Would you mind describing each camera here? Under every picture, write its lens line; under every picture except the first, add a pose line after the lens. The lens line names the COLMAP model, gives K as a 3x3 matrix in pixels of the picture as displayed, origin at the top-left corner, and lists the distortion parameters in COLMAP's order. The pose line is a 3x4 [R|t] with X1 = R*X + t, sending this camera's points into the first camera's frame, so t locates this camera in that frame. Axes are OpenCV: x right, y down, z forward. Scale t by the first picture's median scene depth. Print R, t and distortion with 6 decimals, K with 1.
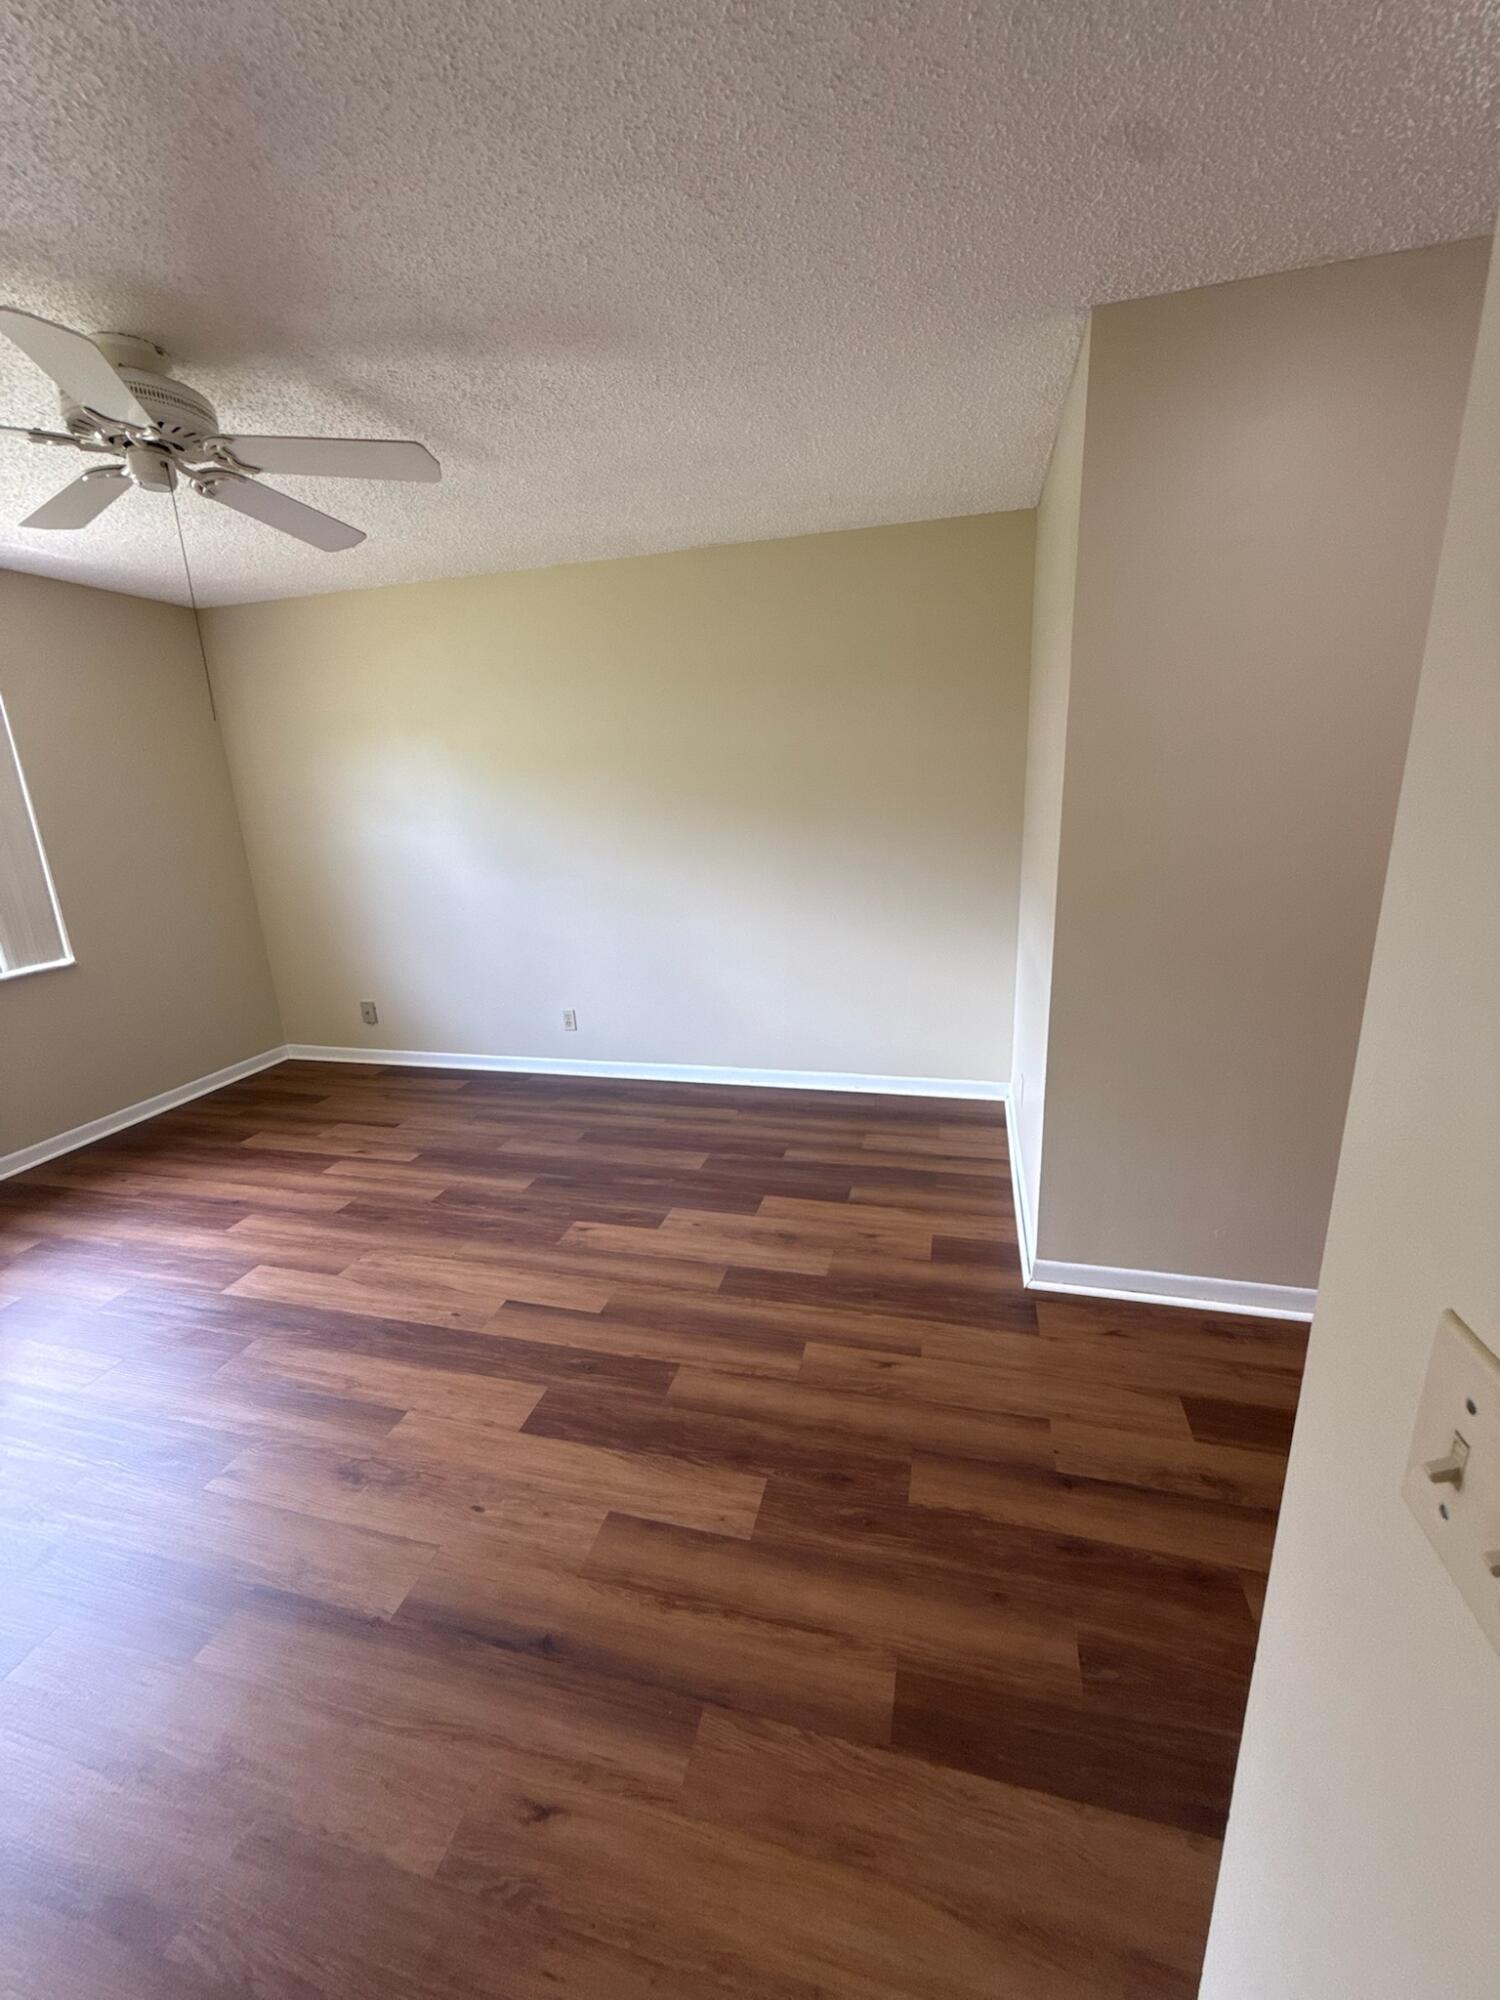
lens RADIAL K [[796.8, 0, 750.0], [0, 796.8, 1000.0], [0, 0, 1]] dist [-0.000349, -0.000186]
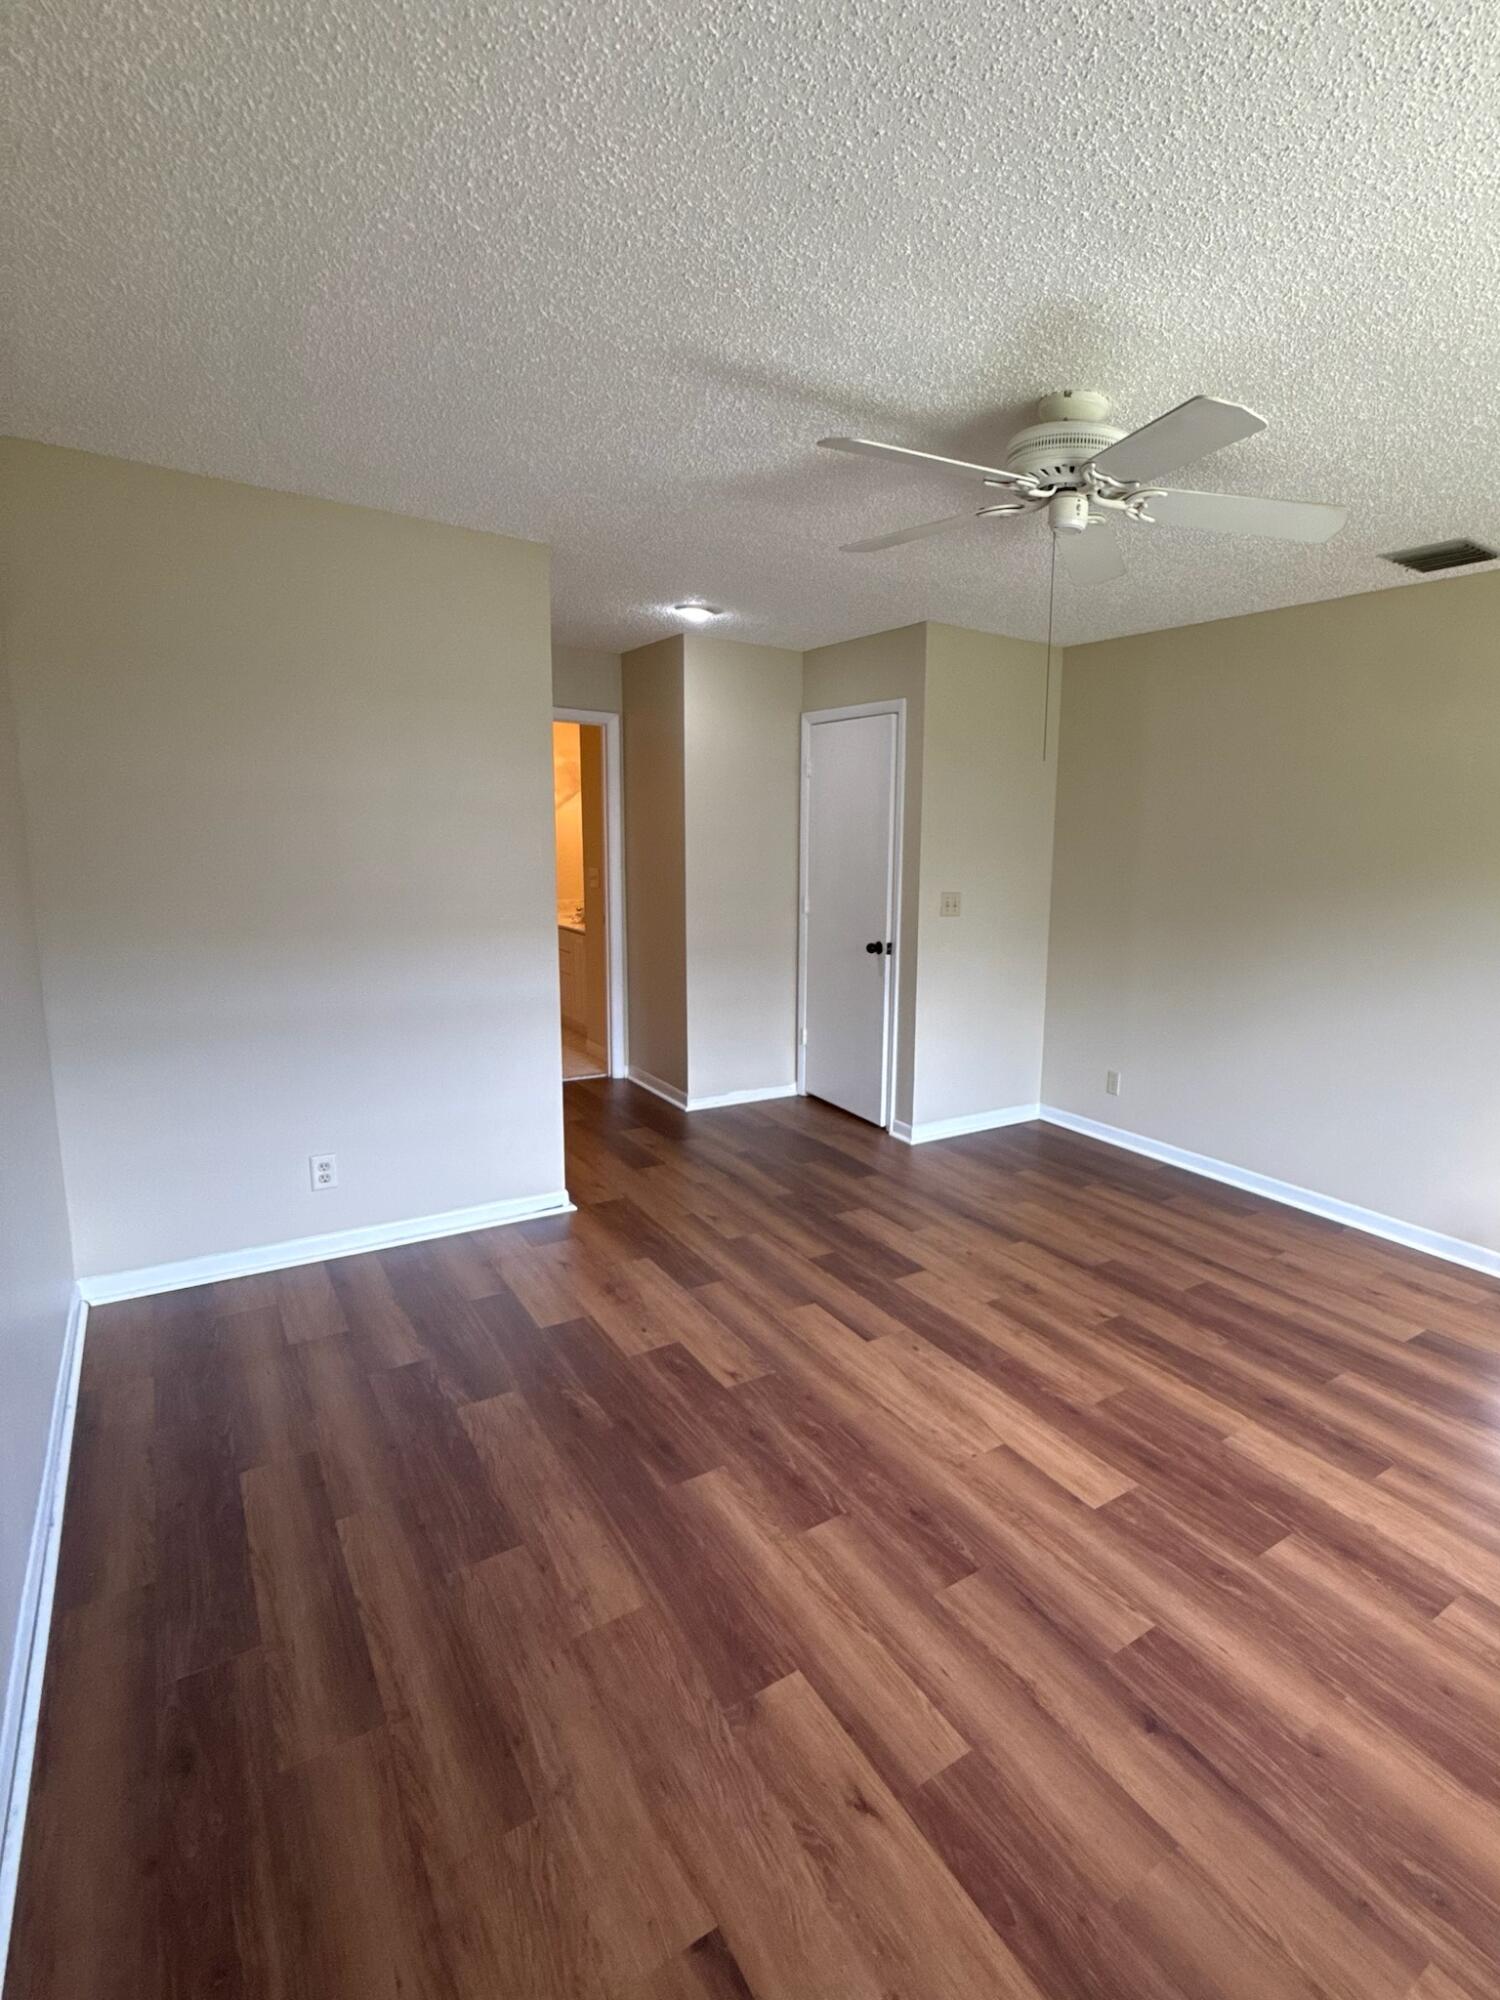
lens RADIAL K [[1004.9, 0, 942.8], [0, 1004.9, 997.6], [0, 0, 1]] dist [-0.002025, -0.000937]
pose [[-0.793893, -0.079674, 0.602815, -1.009482], [0.161797, 0.927958, 0.335731, -0.385544], [-0.586137, 0.364068, -0.723809, 1.560916]]
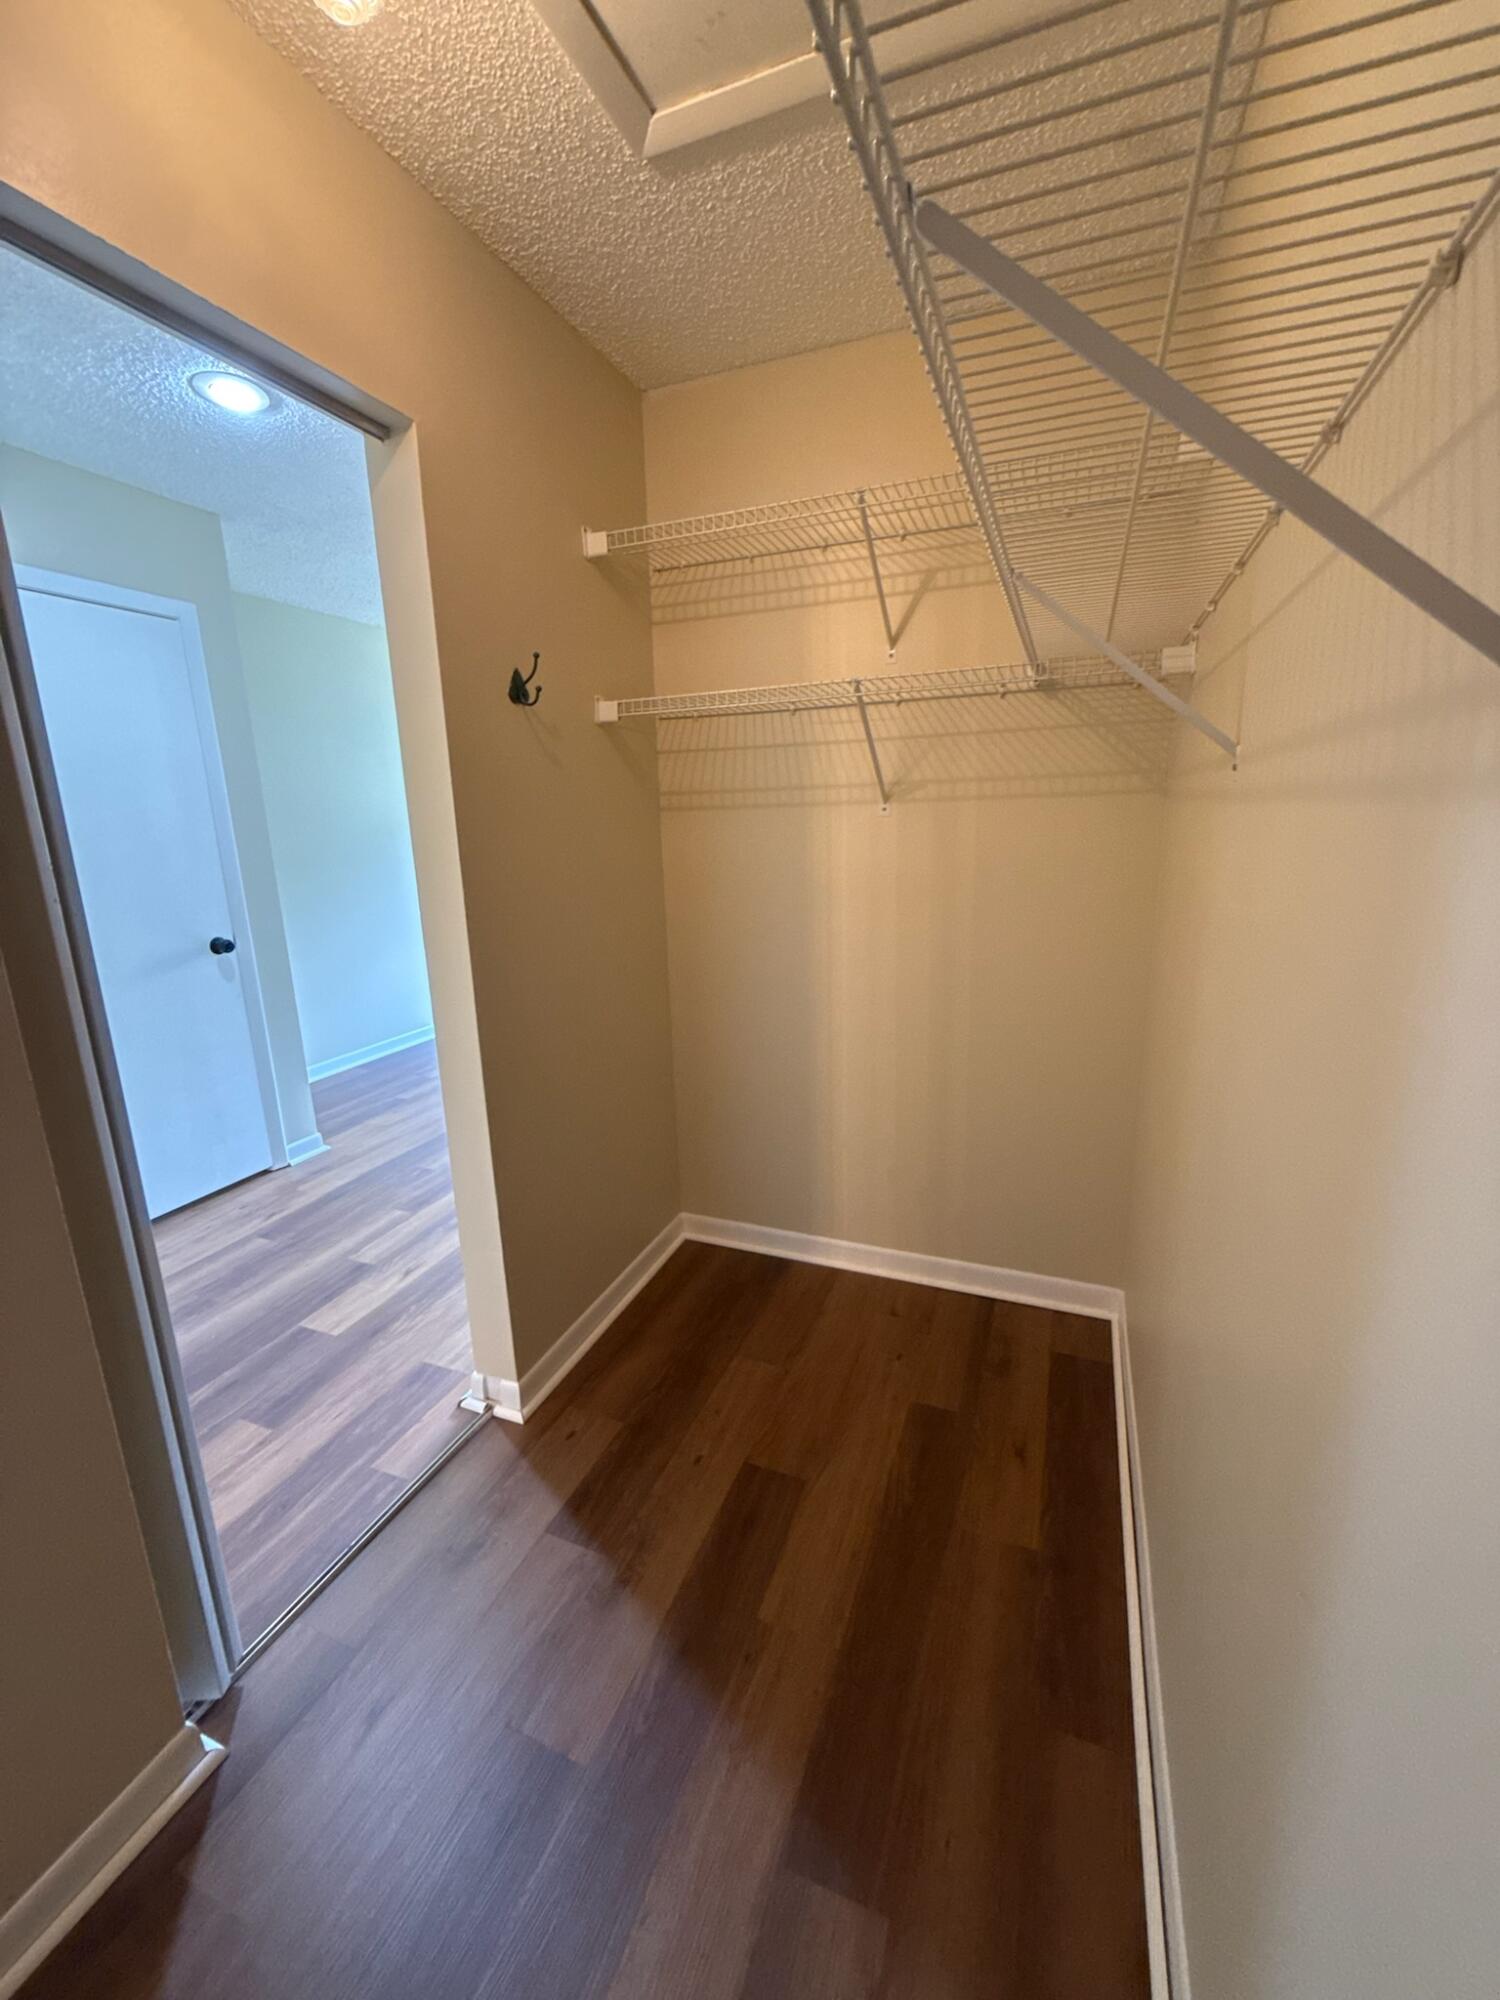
lens RADIAL K [[796.8, 0, 750.0], [0, 796.8, 1000.0], [0, 0, 1]] dist [-0.000349, -0.000186]
pose [[-0.119399, 0.270030, -0.955420, 1.274167], [-0.240986, 0.925645, 0.291731, -0.290239], [0.963156, 0.265075, -0.045448, 0.999112]]
